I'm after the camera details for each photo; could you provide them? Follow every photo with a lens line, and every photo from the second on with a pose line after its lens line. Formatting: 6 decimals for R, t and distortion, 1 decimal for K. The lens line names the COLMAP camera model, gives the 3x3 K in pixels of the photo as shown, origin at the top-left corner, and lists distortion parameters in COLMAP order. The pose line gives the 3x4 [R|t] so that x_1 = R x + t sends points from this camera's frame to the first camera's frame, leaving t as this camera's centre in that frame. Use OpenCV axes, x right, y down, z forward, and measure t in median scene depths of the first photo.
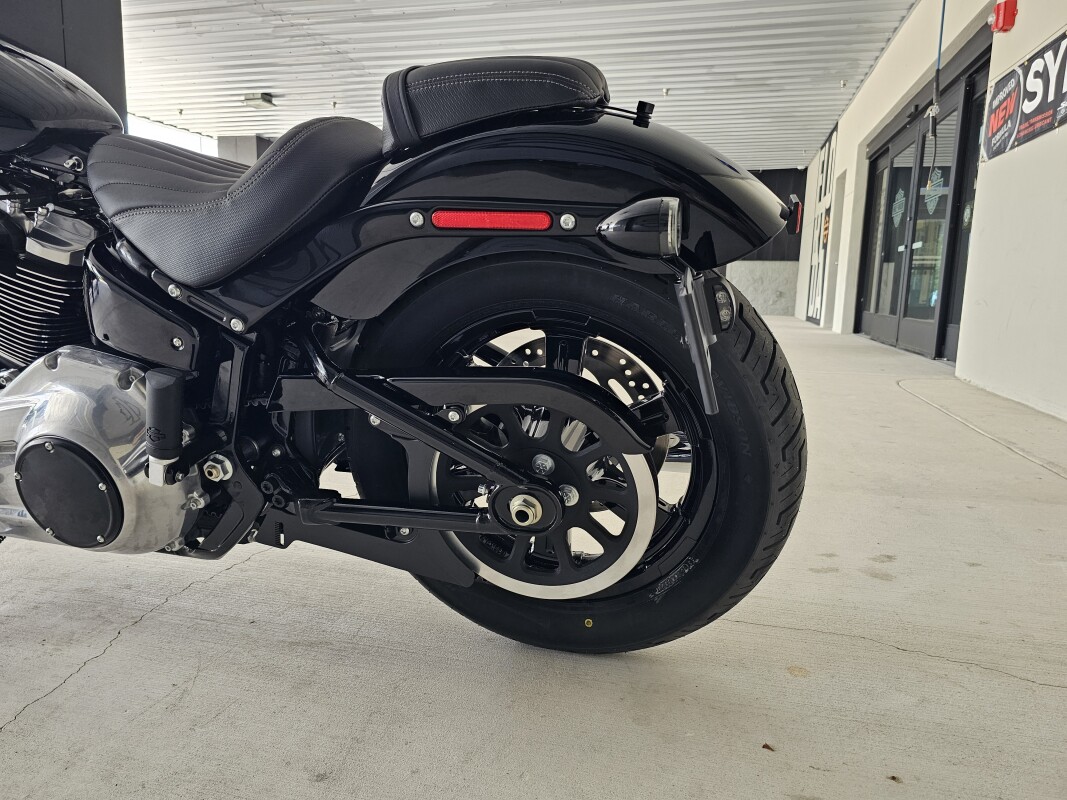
lens RADIAL K [[719.4, 0, 533.5], [0, 719.4, 400.0], [0, 0, 1]] dist [0.047194, -0.046042]
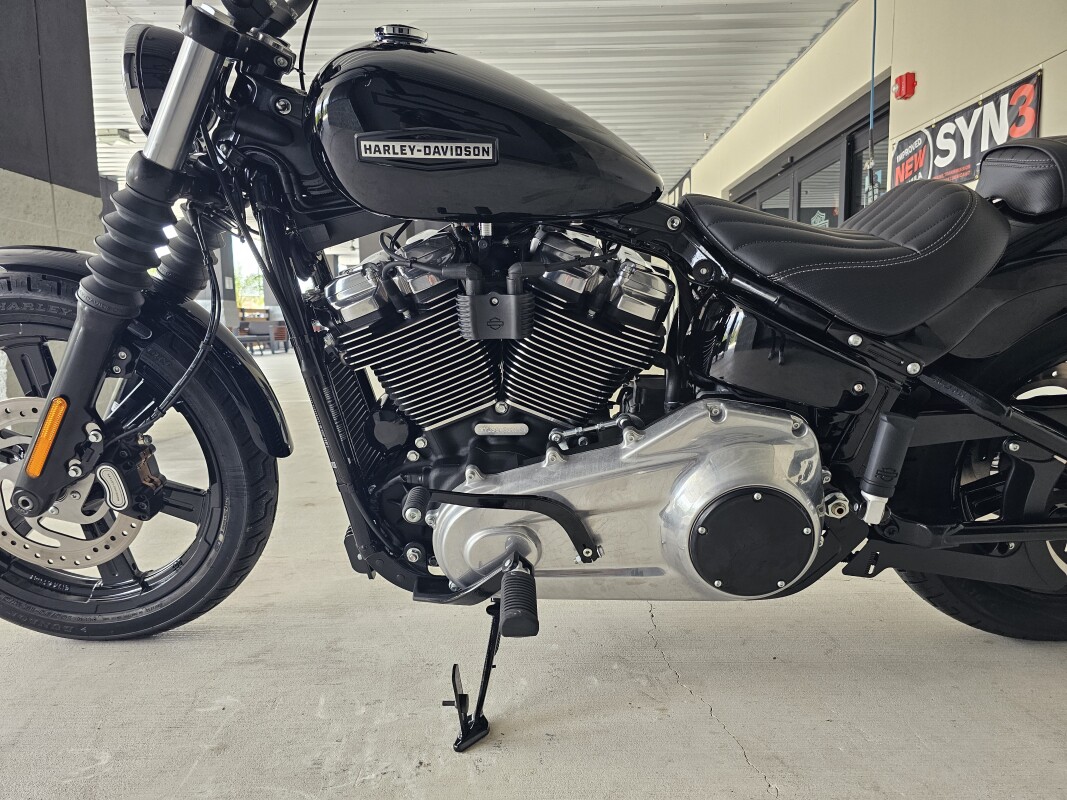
lens RADIAL K [[717.0, 0, 539.1], [0, 717.0, 397.4], [0, 0, 1]] dist [0.045943, -0.044706]
pose [[0.968570, -0.062560, 0.240744, -0.267085], [0.075222, 0.996206, -0.043763, -0.012164], [-0.237093, 0.060497, 0.969602, 0.018363]]
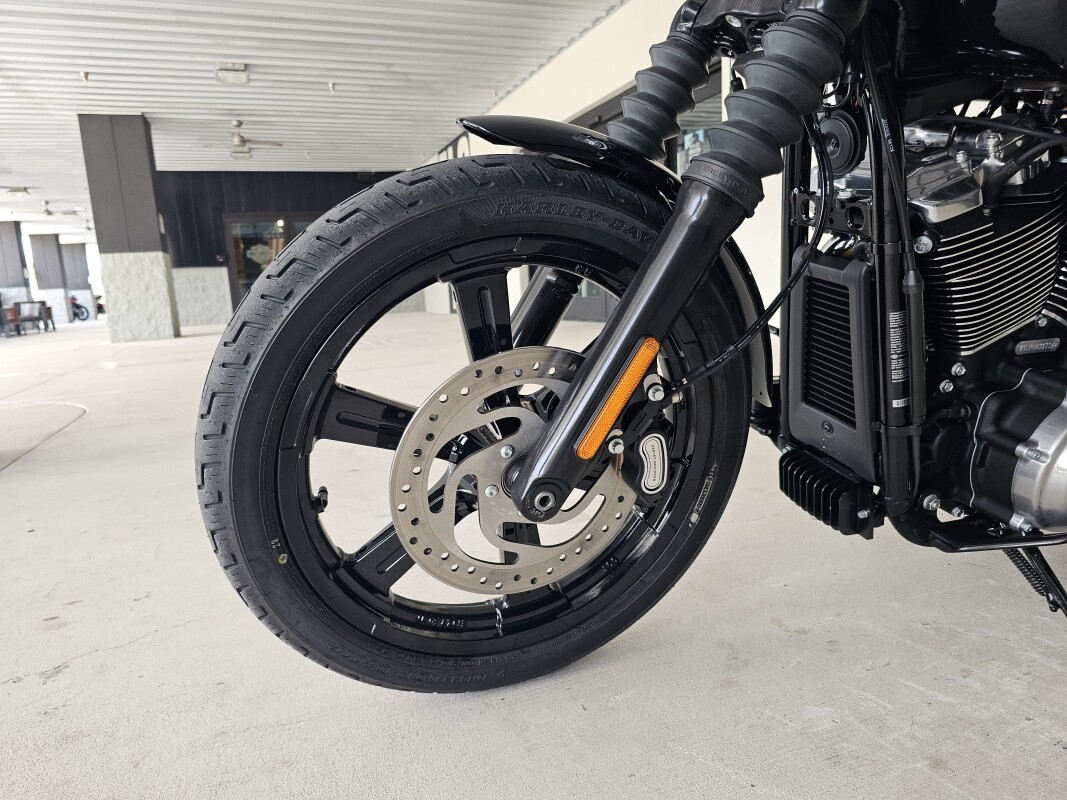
lens RADIAL K [[719.4, 0, 533.5], [0, 719.4, 400.0], [0, 0, 1]] dist [0.047194, -0.046042]
pose [[0.817023, -0.160289, 0.553878, -0.488869], [0.162886, 0.985620, 0.044960, -0.033371], [-0.553119, 0.053486, 0.831383, 0.174684]]
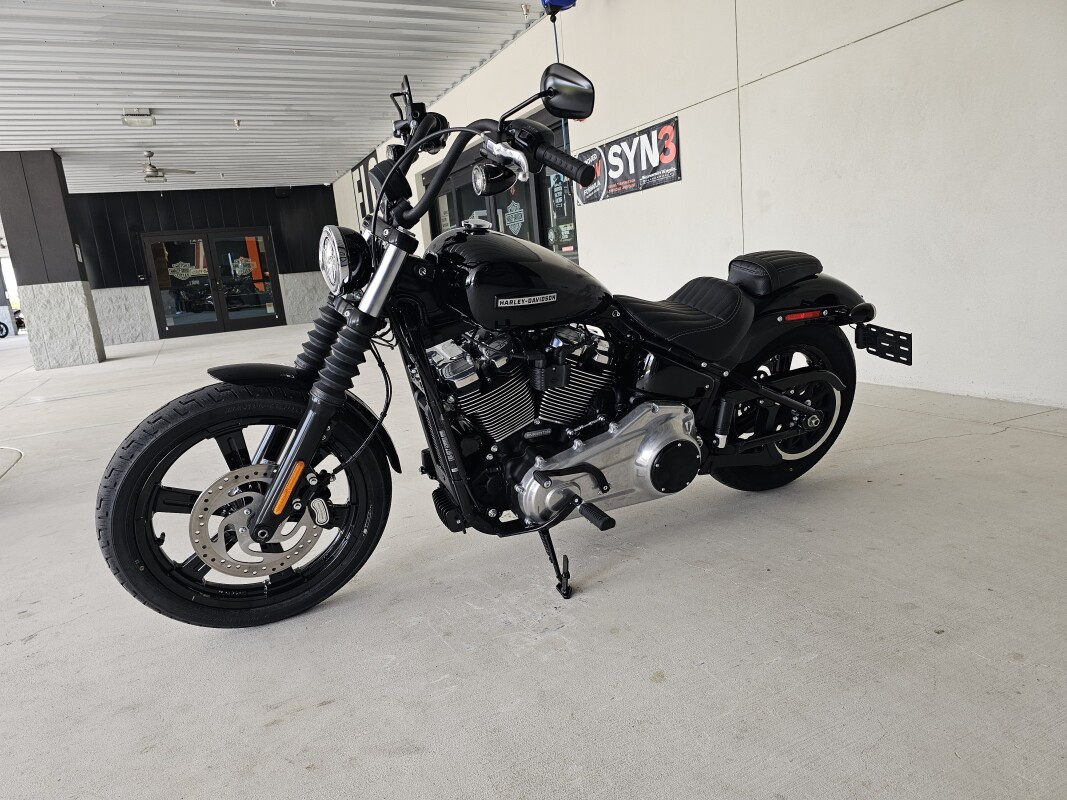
lens RADIAL K [[706.7, 0, 539.7], [0, 706.7, 403.5], [0, 0, 1]] dist [0.051370, -0.044456]
pose [[0.756820, -0.216496, 0.616727, -0.503581], [0.211031, 0.973955, 0.082930, -0.071464], [-0.618619, 0.067385, 0.782796, -0.090991]]
